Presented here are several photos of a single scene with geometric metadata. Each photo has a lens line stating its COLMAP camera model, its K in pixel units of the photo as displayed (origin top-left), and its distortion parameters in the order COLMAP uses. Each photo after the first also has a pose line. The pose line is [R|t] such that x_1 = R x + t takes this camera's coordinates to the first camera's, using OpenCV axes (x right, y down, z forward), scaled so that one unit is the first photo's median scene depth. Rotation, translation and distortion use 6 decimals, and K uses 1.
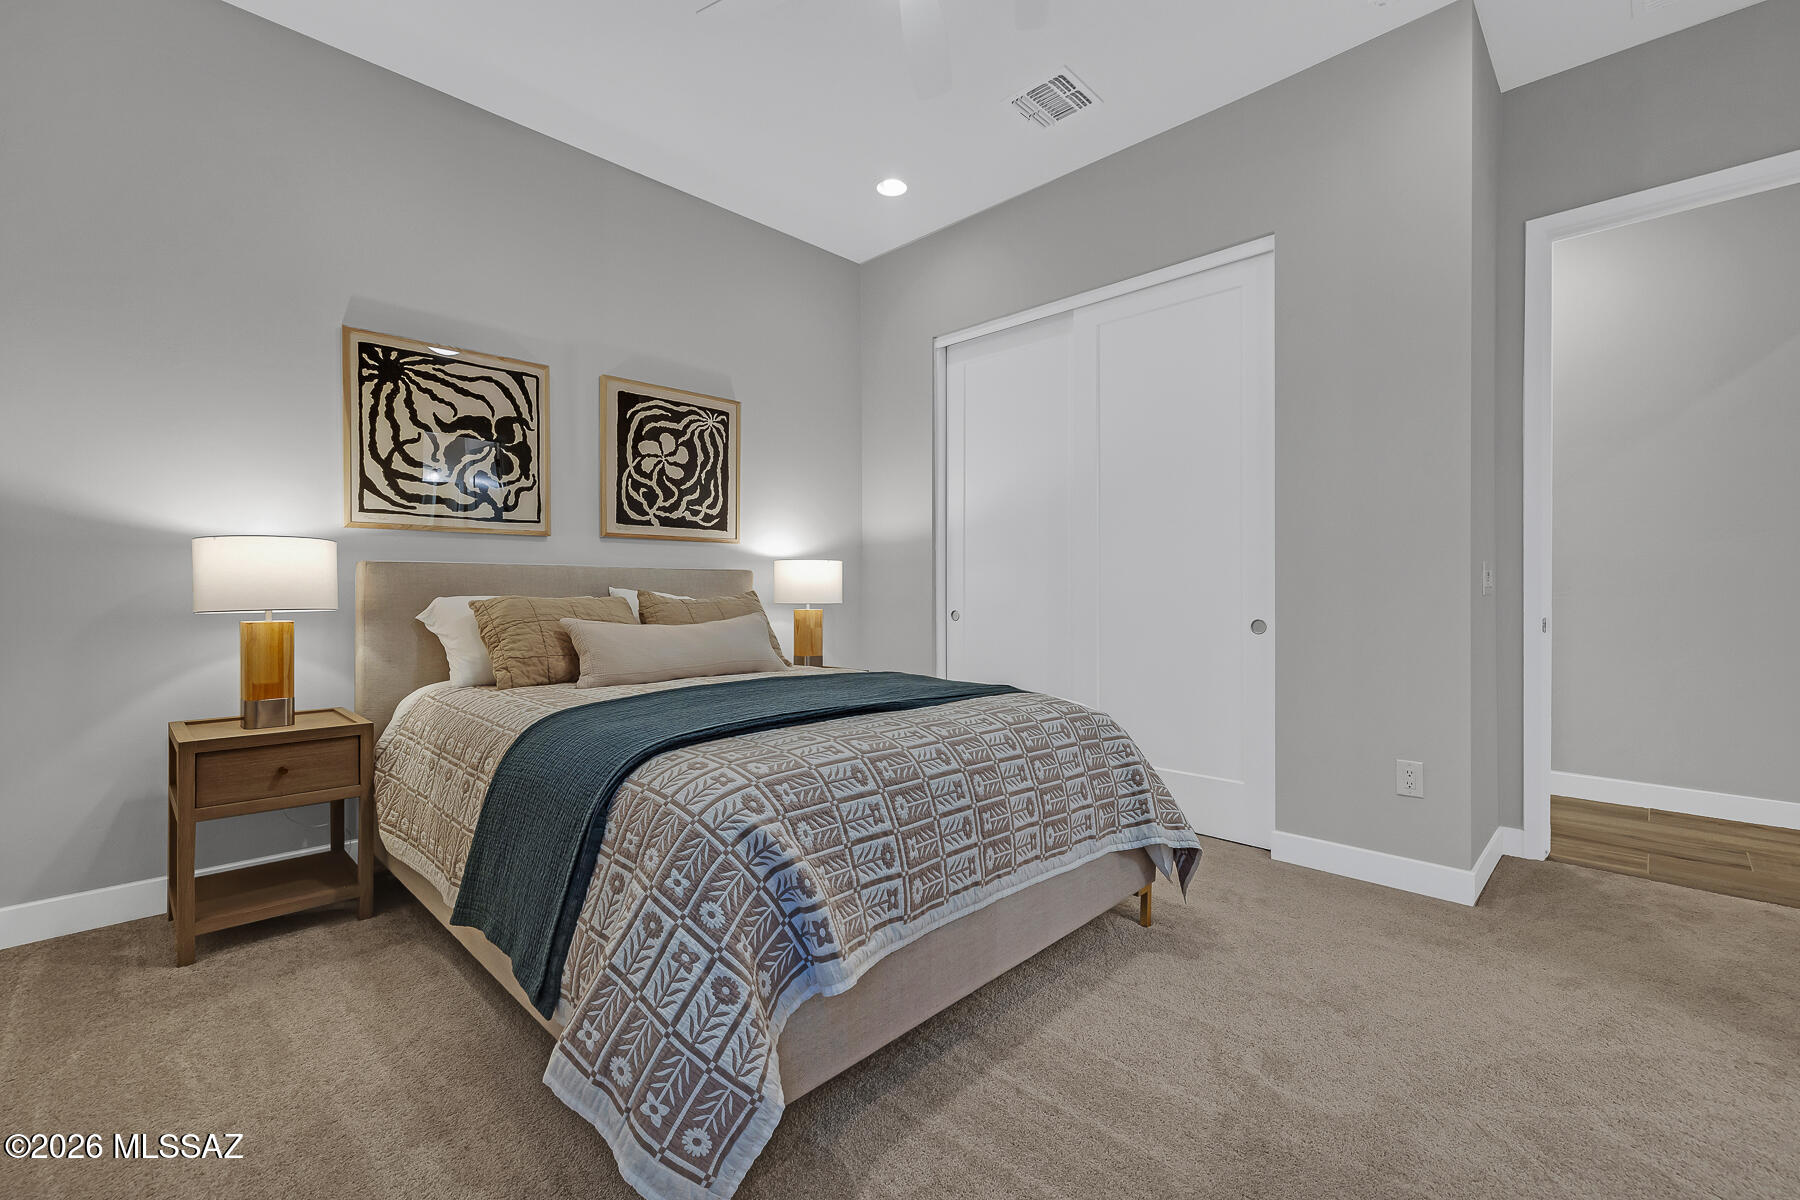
lens RADIAL K [[761.5, 0, 883.4], [0, 761.5, 597.8], [0, 0, 1]] dist [-0.014035, -0.000055]
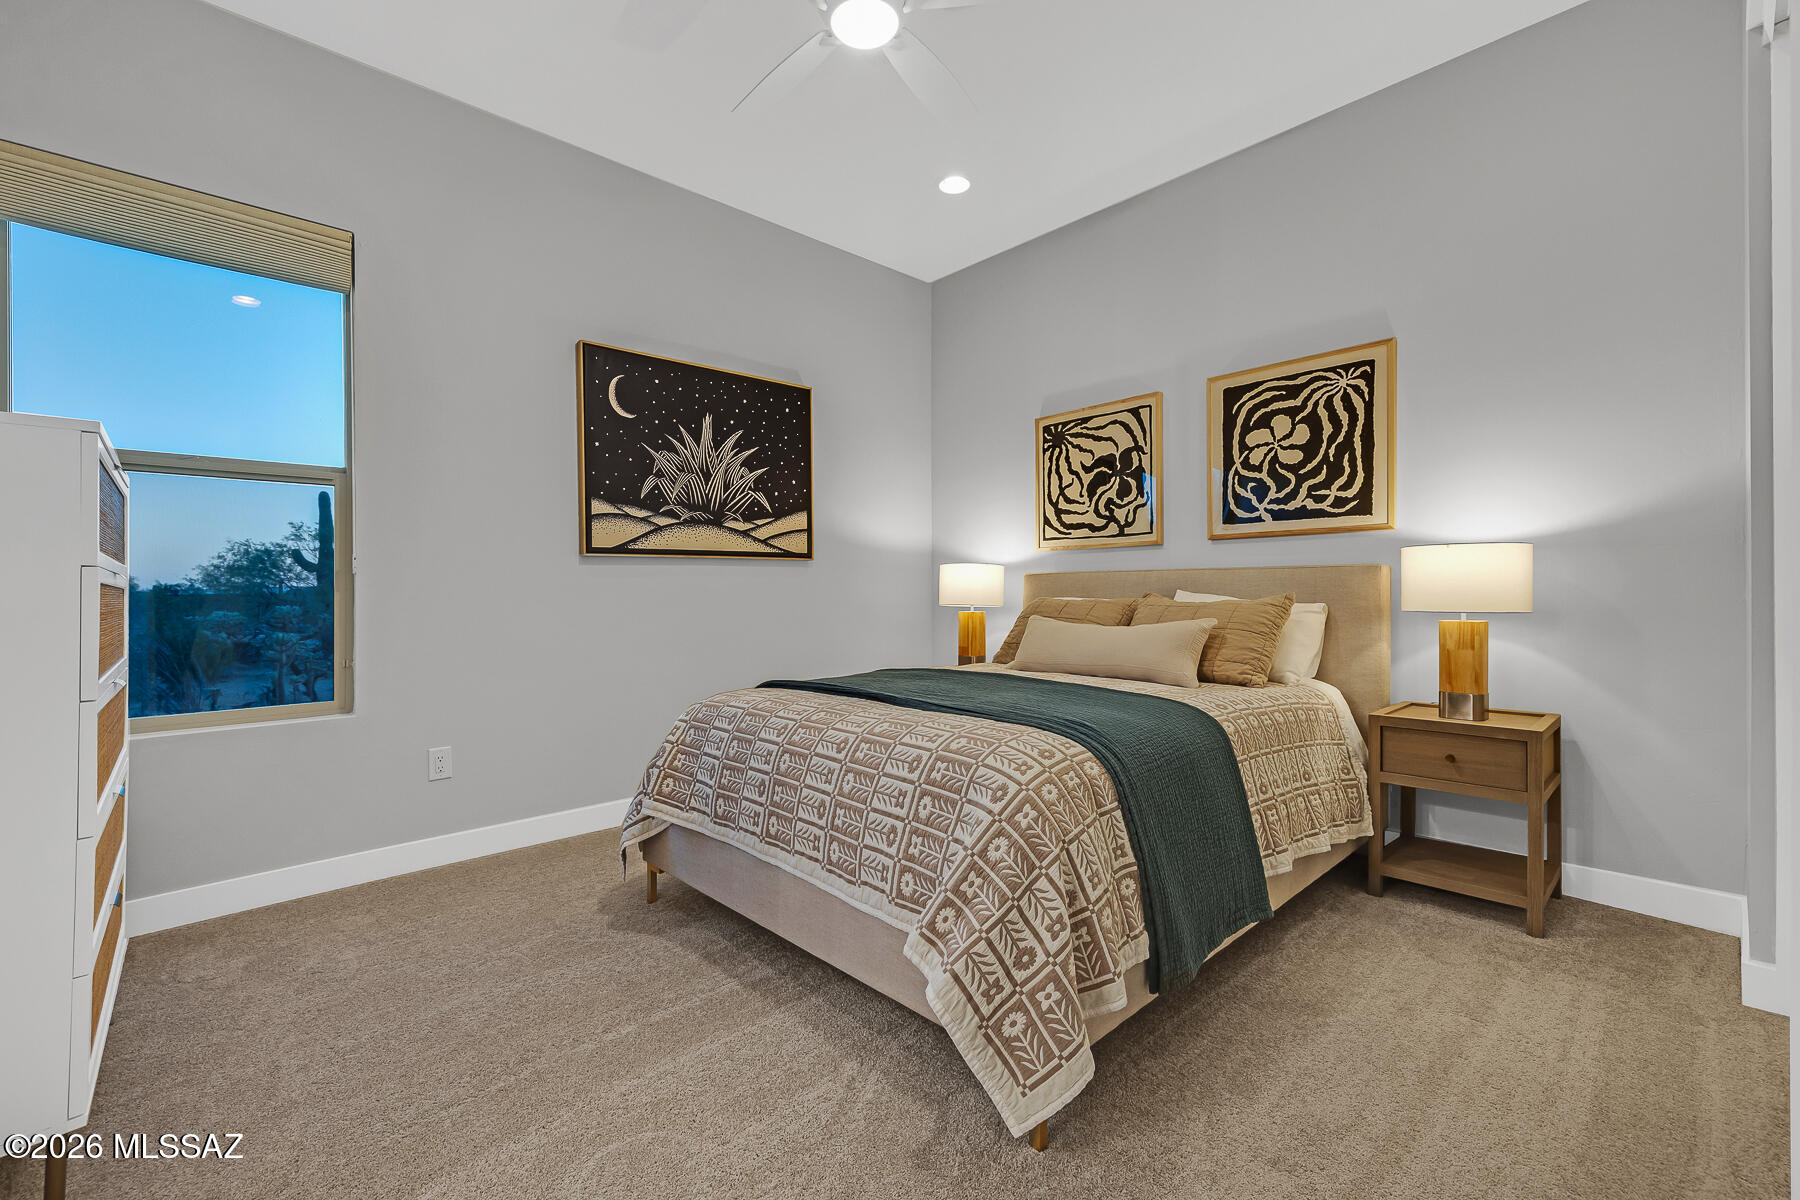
lens RADIAL K [[761.5, 0, 884.5], [0, 761.5, 593.9], [0, 0, 1]] dist [-0.014035, -0.000055]
pose [[-0.060131, 0.003096, -0.998186, 0.710789], [-0.001423, 0.999994, 0.003187, -0.011469], [0.998189, 0.001612, -0.060126, 0.673289]]
